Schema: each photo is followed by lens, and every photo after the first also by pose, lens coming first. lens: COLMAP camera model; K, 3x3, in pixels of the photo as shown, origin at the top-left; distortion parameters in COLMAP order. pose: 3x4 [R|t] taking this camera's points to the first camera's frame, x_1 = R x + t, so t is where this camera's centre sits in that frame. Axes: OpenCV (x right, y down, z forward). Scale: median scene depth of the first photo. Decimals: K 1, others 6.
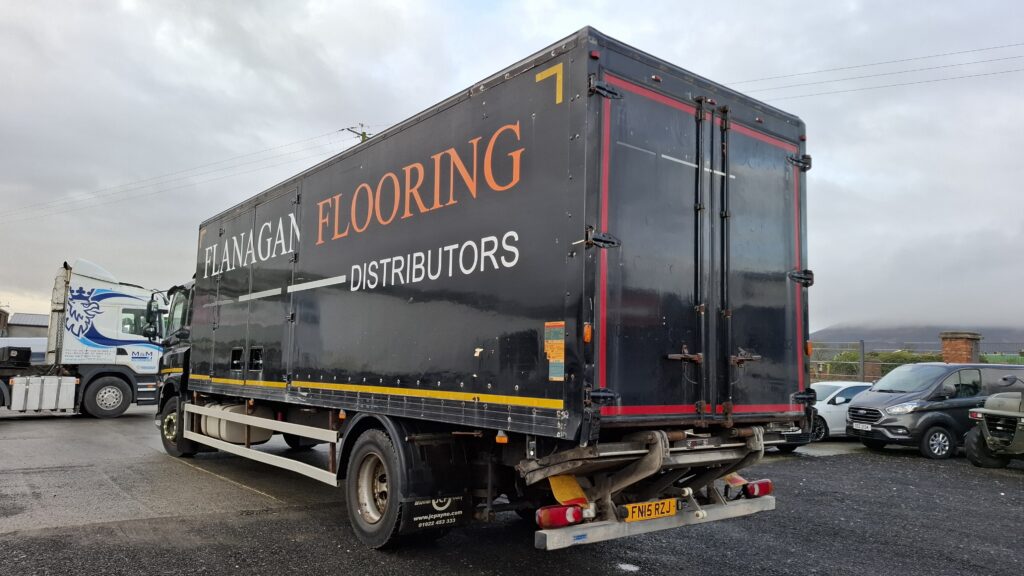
lens RADIAL K [[737.0, 0, 508.0], [0, 737.0, 290.0], [0, 0, 1]] dist [0.132276, -0.354904]
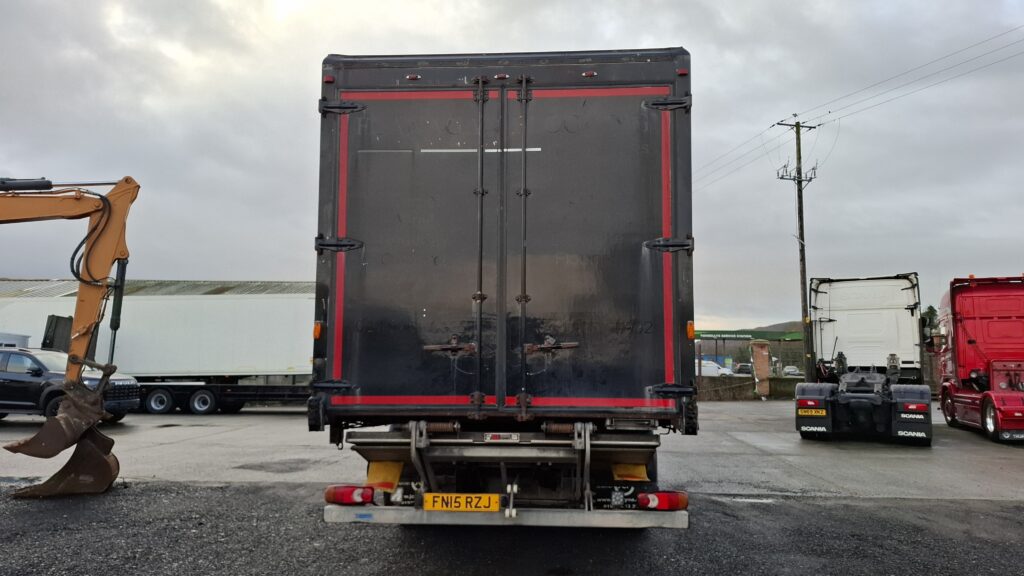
lens RADIAL K [[737.0, 0, 508.0], [0, 737.0, 290.0], [0, 0, 1]] dist [0.132276, -0.354904]
pose [[0.732562, -0.091803, -0.674482, 0.950523], [0.084657, 0.995458, -0.043544, 0.062587], [0.675416, -0.025200, 0.737006, 0.323704]]
